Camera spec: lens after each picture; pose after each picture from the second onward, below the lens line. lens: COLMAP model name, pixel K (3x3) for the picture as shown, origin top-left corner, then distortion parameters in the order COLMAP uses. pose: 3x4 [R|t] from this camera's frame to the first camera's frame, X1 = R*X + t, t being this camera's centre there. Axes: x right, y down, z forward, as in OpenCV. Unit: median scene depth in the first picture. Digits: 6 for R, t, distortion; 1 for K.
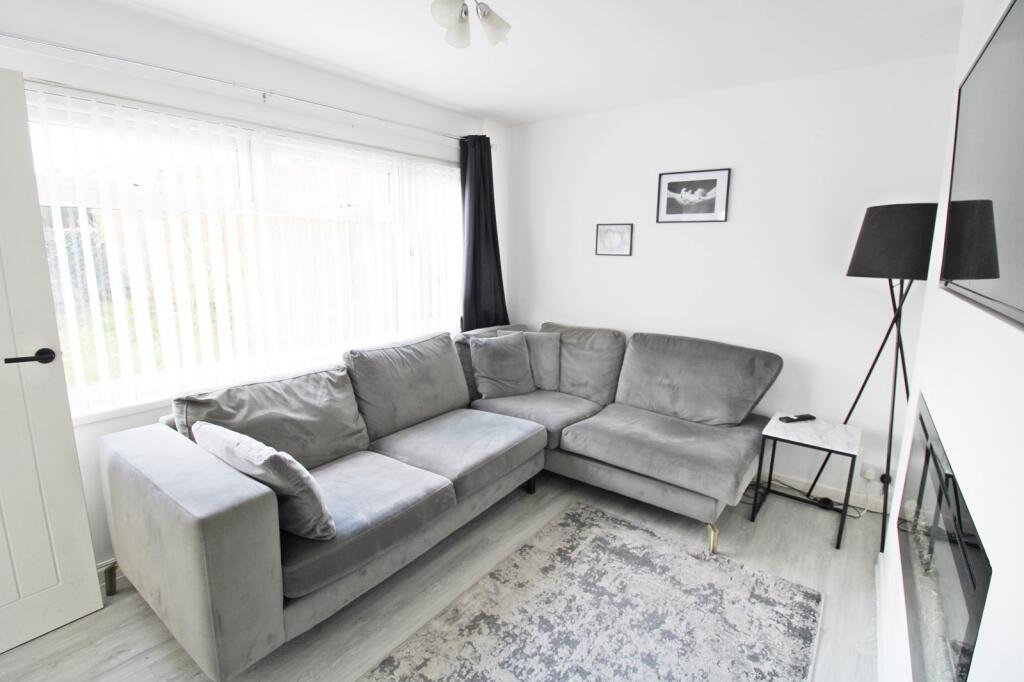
lens RADIAL K [[479.3, 0, 524.2], [0, 479.3, 329.2], [0, 0, 1]] dist [0.001026, -0.011159]
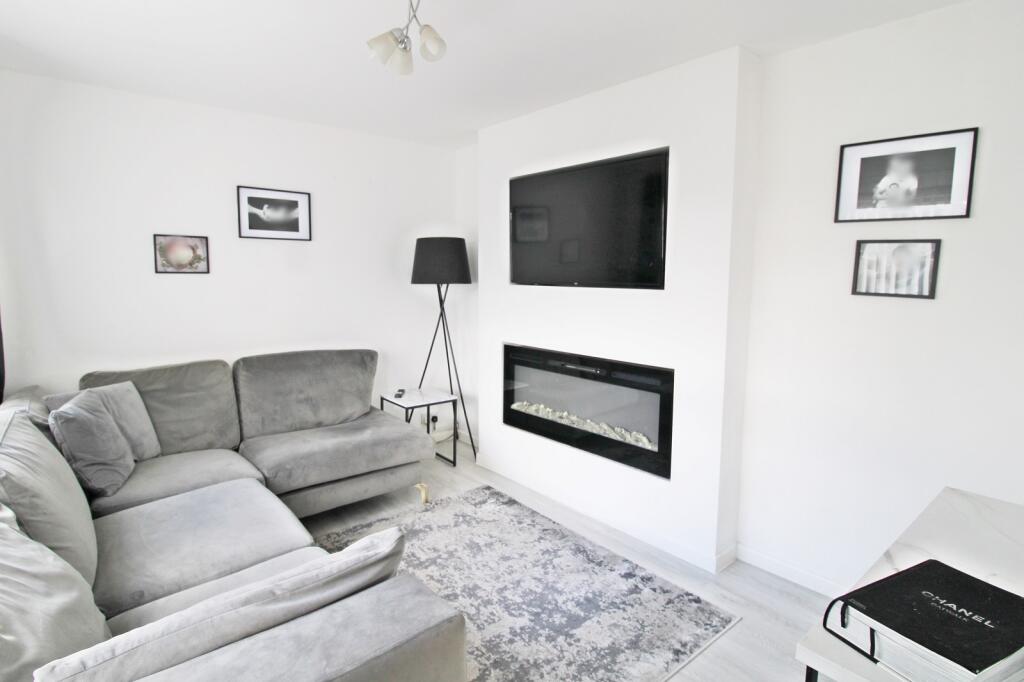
lens RADIAL K [[510.0, 0, 510.8], [0, 510.0, 326.8], [0, 0, 1]] dist [0.001333, -0.013695]
pose [[0.247949, -0.112816, 0.962182, -0.739765], [0.164026, 0.983746, 0.073075, -0.049918], [-0.954786, 0.139703, 0.262424, 0.345460]]
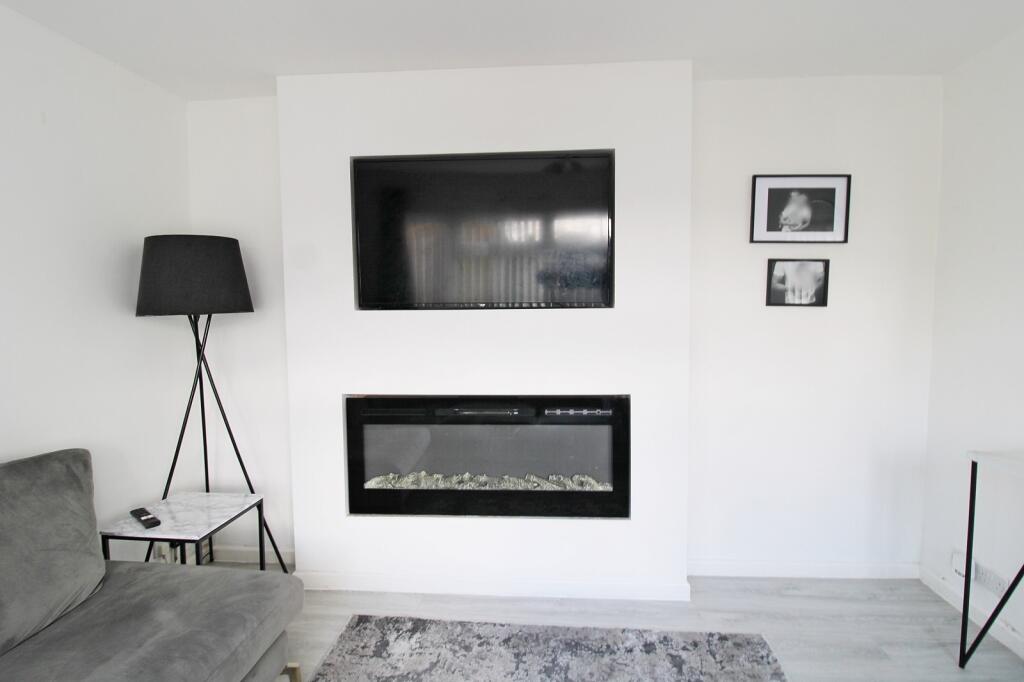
lens RADIAL K [[510.0, 0, 510.8], [0, 510.0, 326.8], [0, 0, 1]] dist [0.001333, -0.013695]
pose [[-0.505296, -0.059273, 0.860908, -0.367466], [0.153308, 0.975602, 0.157152, -0.137422], [-0.849219, 0.211392, -0.483881, 0.918396]]
